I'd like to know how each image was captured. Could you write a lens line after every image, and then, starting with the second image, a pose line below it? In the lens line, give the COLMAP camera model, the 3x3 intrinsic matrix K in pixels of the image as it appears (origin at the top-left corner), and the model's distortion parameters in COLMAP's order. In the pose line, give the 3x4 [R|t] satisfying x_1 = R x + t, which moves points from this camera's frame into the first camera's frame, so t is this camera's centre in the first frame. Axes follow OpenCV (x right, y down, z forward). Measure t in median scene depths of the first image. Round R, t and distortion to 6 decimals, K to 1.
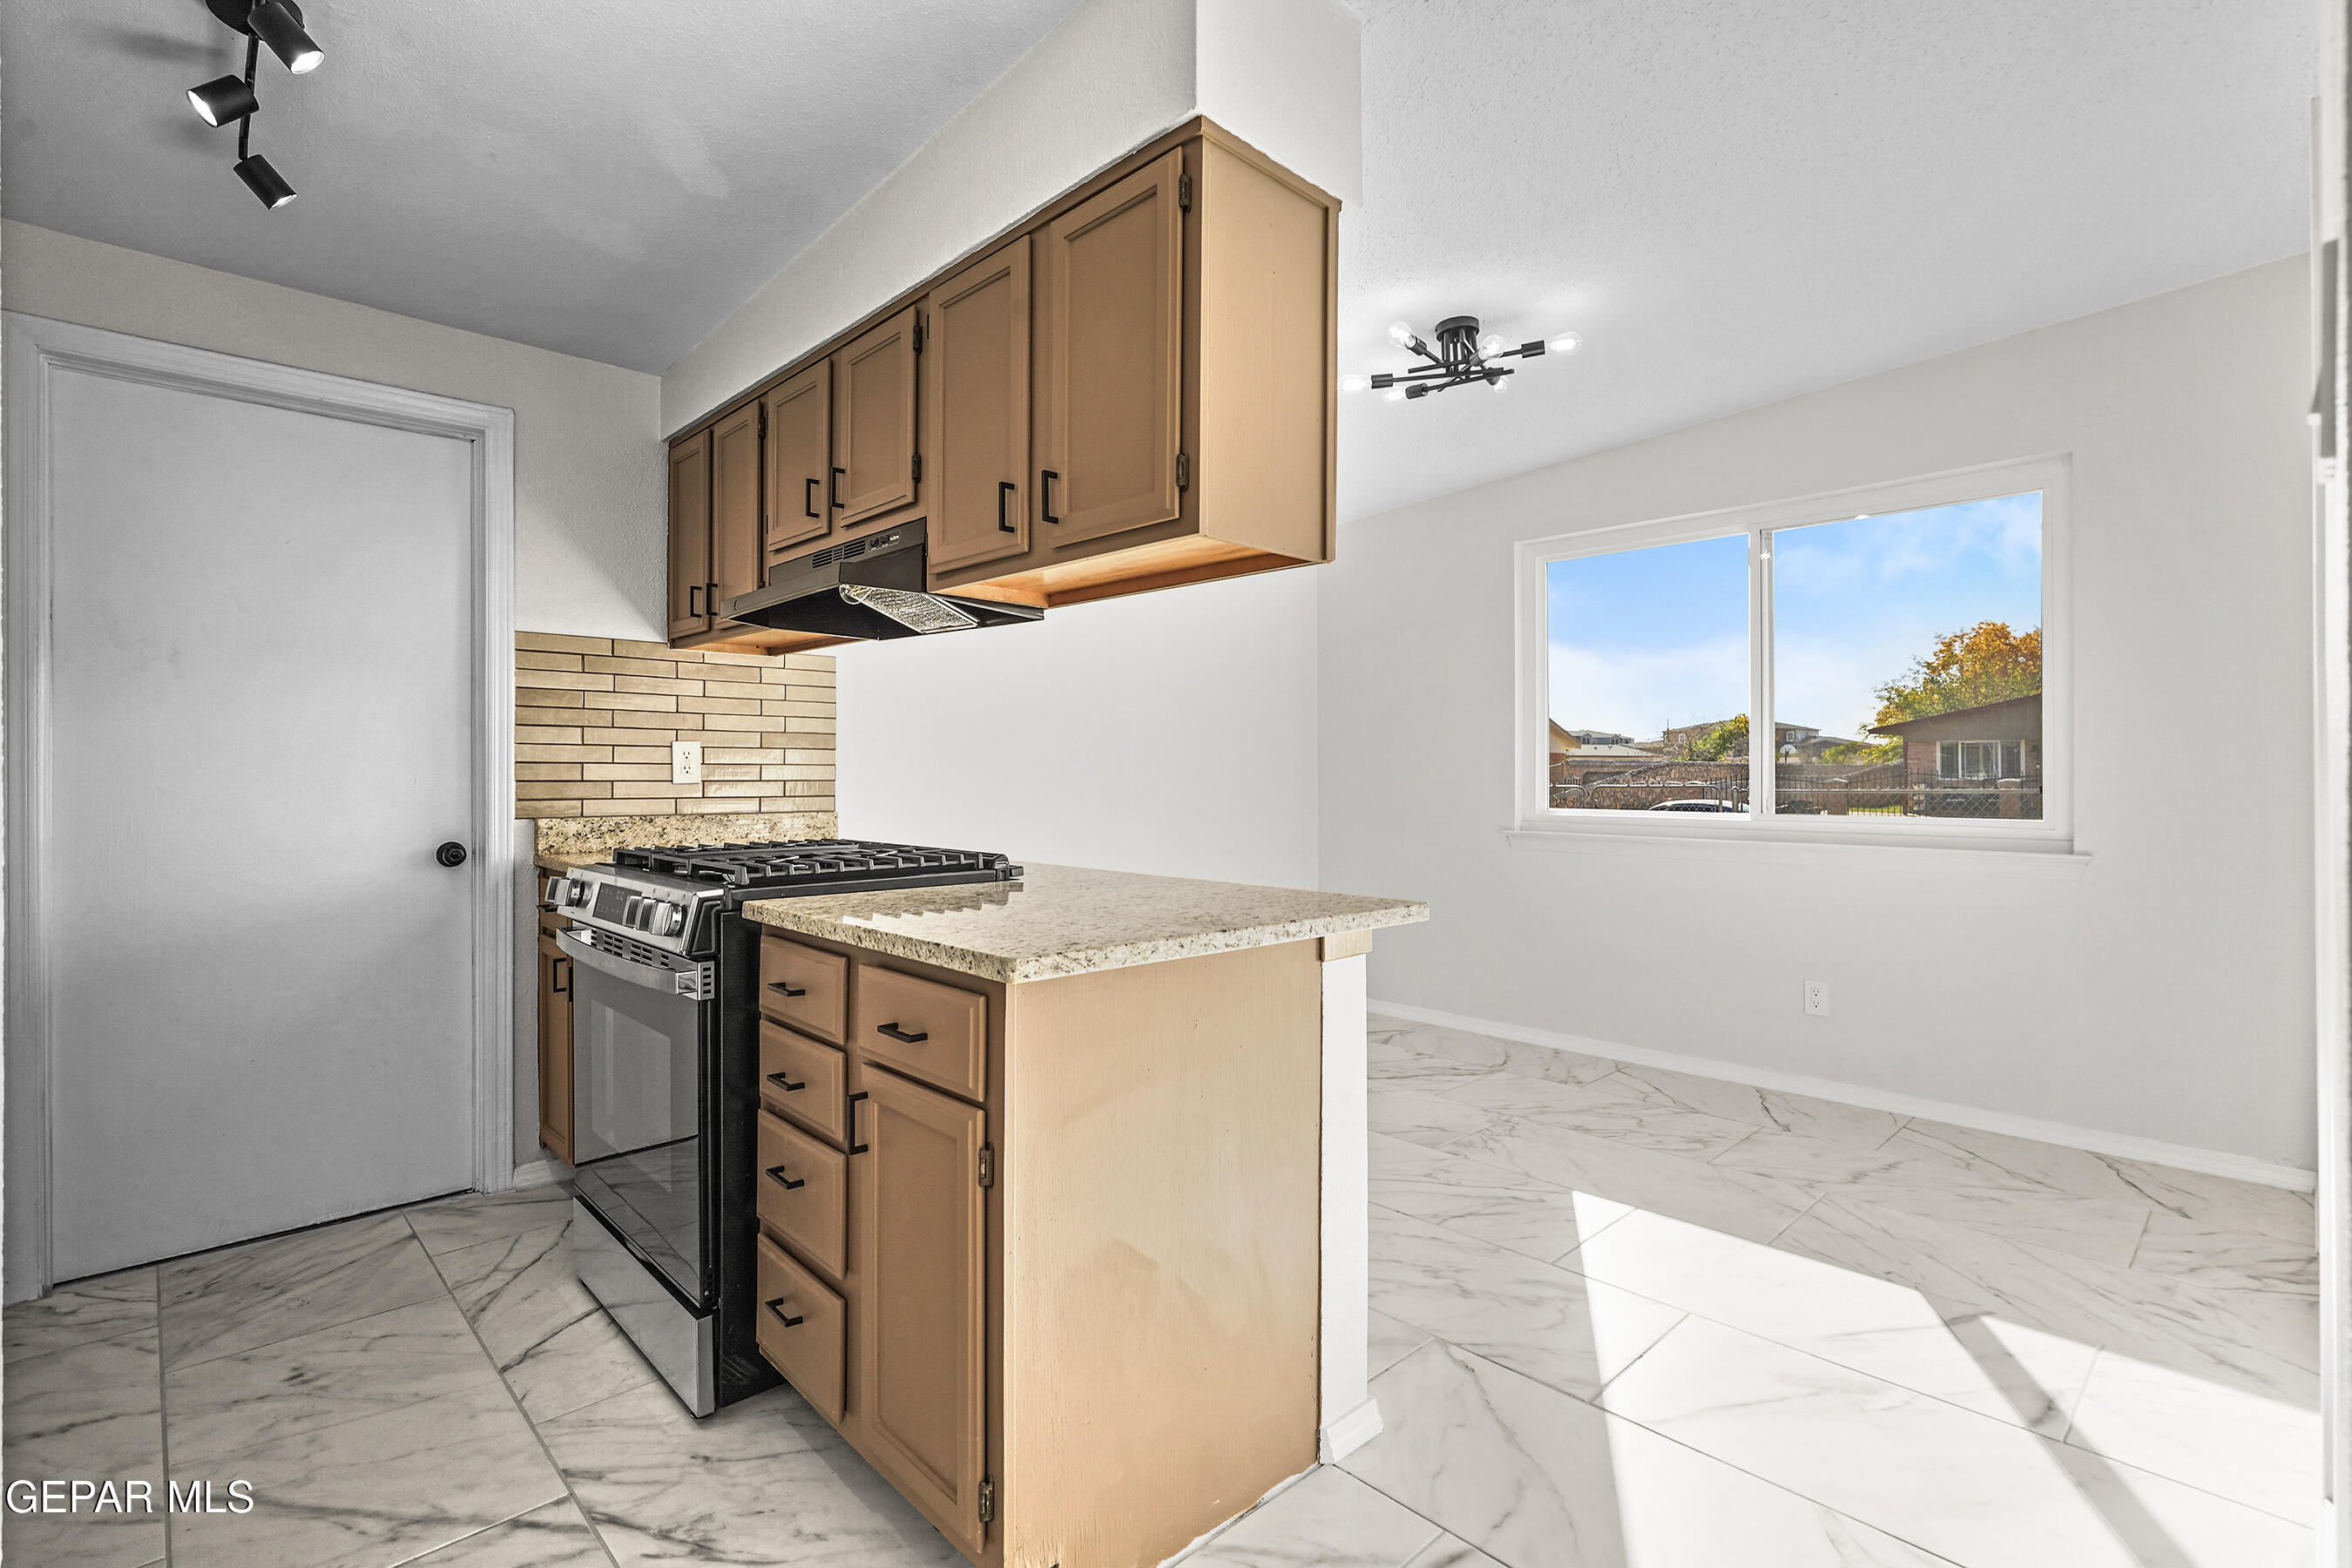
lens RADIAL K [[1055.6, 0, 1172.3], [0, 1055.6, 792.7], [0, 0, 1]] dist [-0.001106, 0.000611]
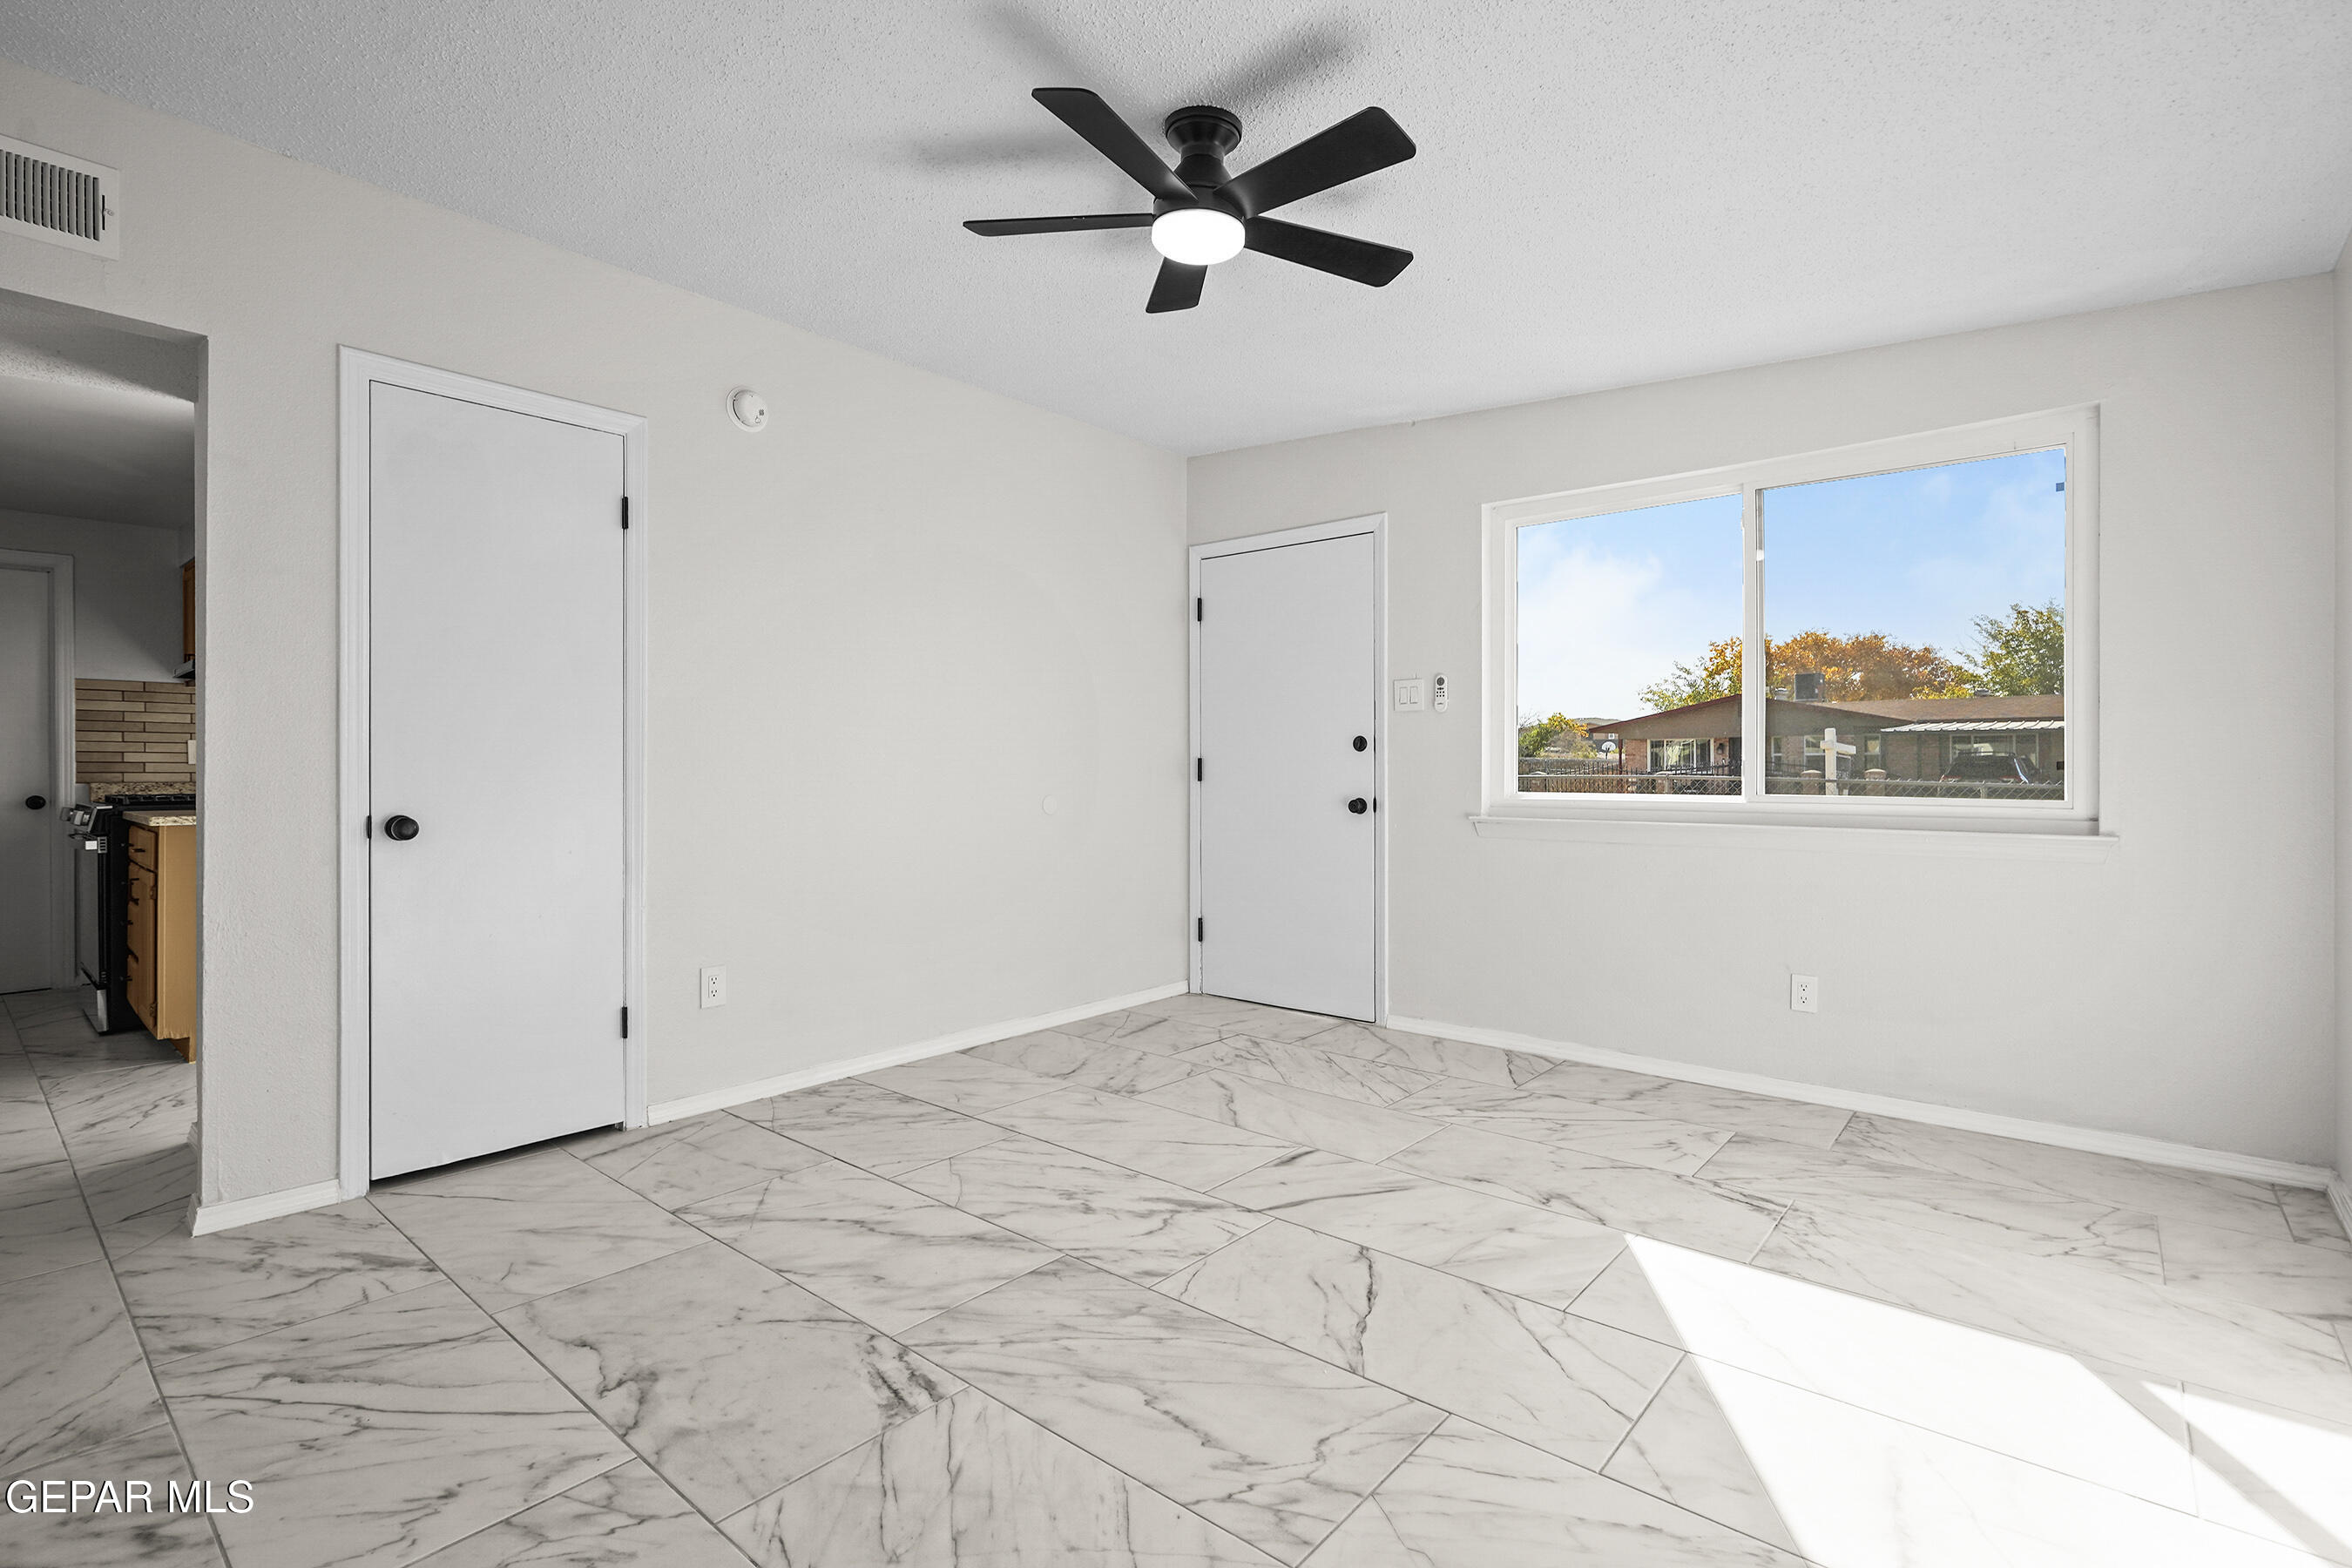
lens RADIAL K [[1216.0, 0, 1176.0], [0, 1216.0, 784.0], [0, 0, 1]] dist [-0.126117, 0.094696]
pose [[0.998961, -0.008516, 0.044772, 1.095671], [0.008316, 0.999955, 0.004633, 0.030538], [-0.044809, -0.004256, 0.998986, -1.018427]]
